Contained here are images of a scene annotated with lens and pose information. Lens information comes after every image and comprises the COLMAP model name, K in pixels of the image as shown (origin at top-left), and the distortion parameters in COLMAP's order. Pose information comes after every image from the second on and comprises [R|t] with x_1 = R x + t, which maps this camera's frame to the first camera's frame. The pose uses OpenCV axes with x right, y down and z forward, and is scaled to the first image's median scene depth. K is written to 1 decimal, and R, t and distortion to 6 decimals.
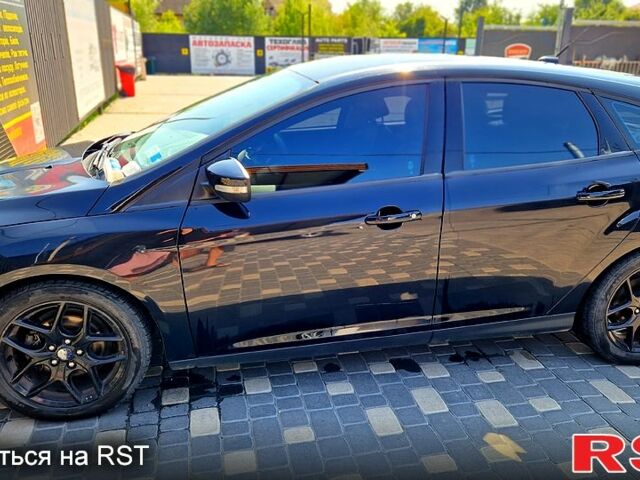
lens RADIAL K [[575.0, 0, 320.0], [0, 575.0, 239.4], [0, 0, 1]] dist [0.079603, -0.079370]
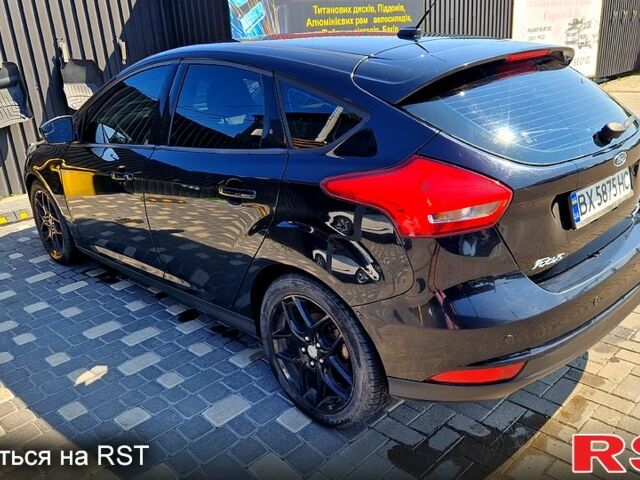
lens RADIAL K [[575.0, 0, 315.2], [0, 575.0, 244.4], [0, 0, 1]] dist [0.079603, -0.079370]
pose [[0.522945, 0.242437, -0.817161, 1.209061], [-0.208188, 0.965991, 0.153362, -0.148977], [0.826551, 0.089924, 0.555633, 0.575531]]
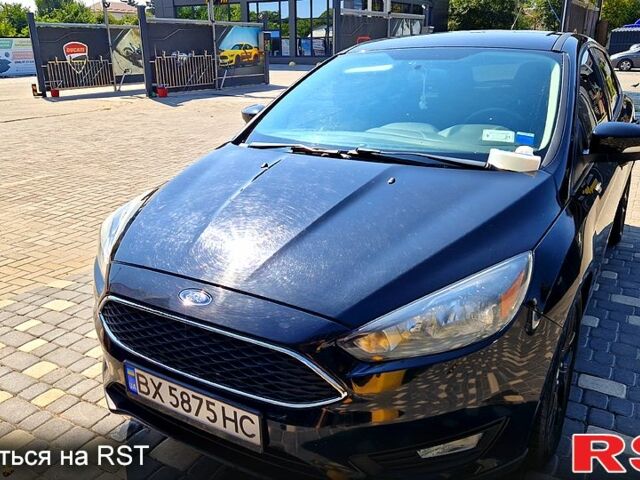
lens RADIAL K [[575.0, 0, 313.8], [0, 575.0, 238.4], [0, 0, 1]] dist [0.079603, -0.079370]
pose [[0.683263, -0.256286, 0.683717, -1.043238], [0.258170, 0.960689, 0.102108, -0.152365], [-0.683008, 0.106749, 0.722568, 0.524086]]
